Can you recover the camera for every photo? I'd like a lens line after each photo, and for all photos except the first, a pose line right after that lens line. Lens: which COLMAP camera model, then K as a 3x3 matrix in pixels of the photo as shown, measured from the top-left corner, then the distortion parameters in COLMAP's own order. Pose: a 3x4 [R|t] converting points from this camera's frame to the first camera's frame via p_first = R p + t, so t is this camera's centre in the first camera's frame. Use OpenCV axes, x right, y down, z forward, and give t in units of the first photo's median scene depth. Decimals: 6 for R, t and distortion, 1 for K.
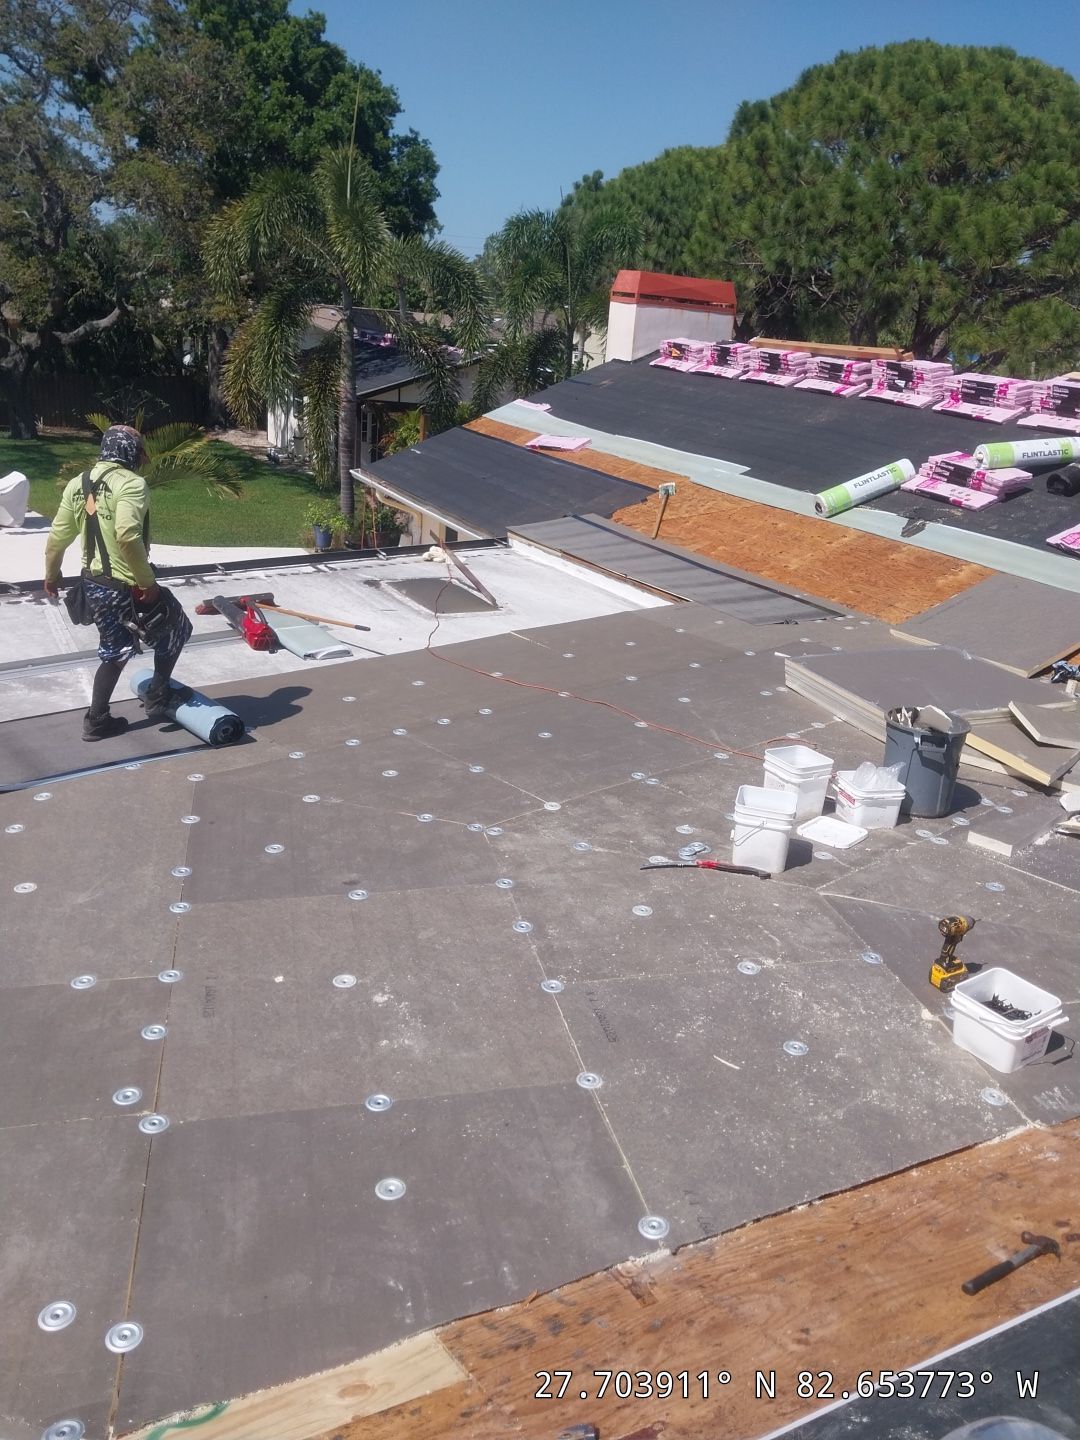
lens RADIAL K [[1119.8, 0, 545.1], [0, 1119.8, 728.7], [0, 0, 1]] dist [0.005847, -0.043088]
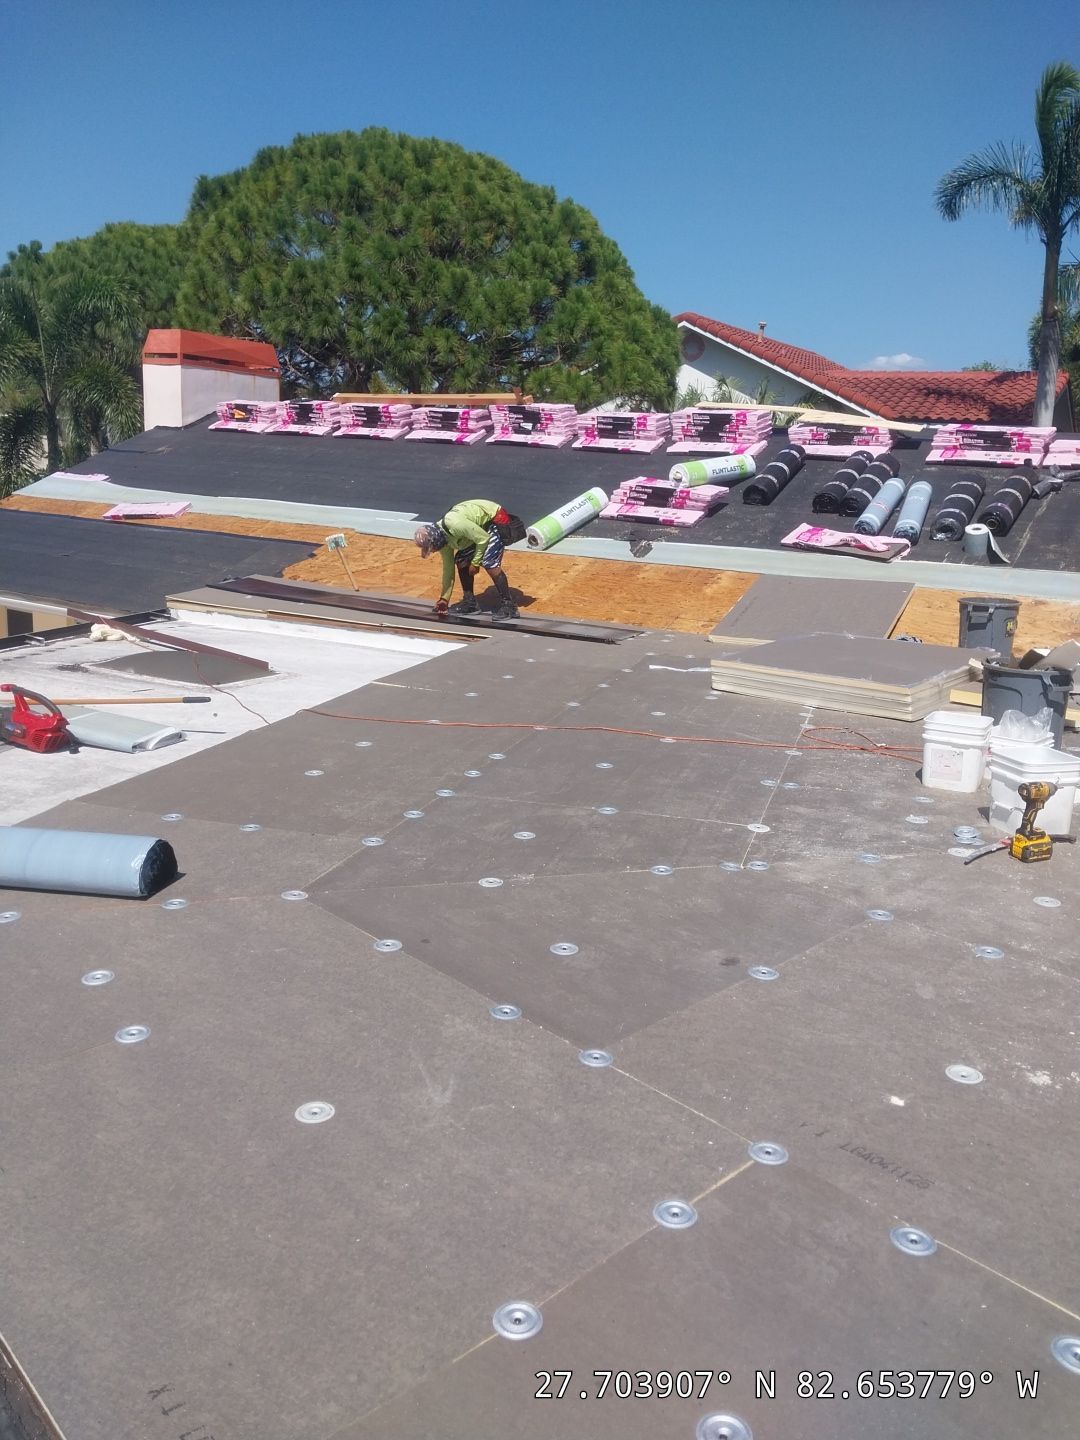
lens RADIAL K [[1119.8, 0, 531.8], [0, 1119.8, 726.7], [0, 0, 1]] dist [0.005847, -0.043088]
pose [[0.857456, -0.147103, 0.493082, -0.167007], [0.193718, 0.980048, -0.044490, 0.001267], [-0.476700, 0.133667, 0.868844, 0.125564]]
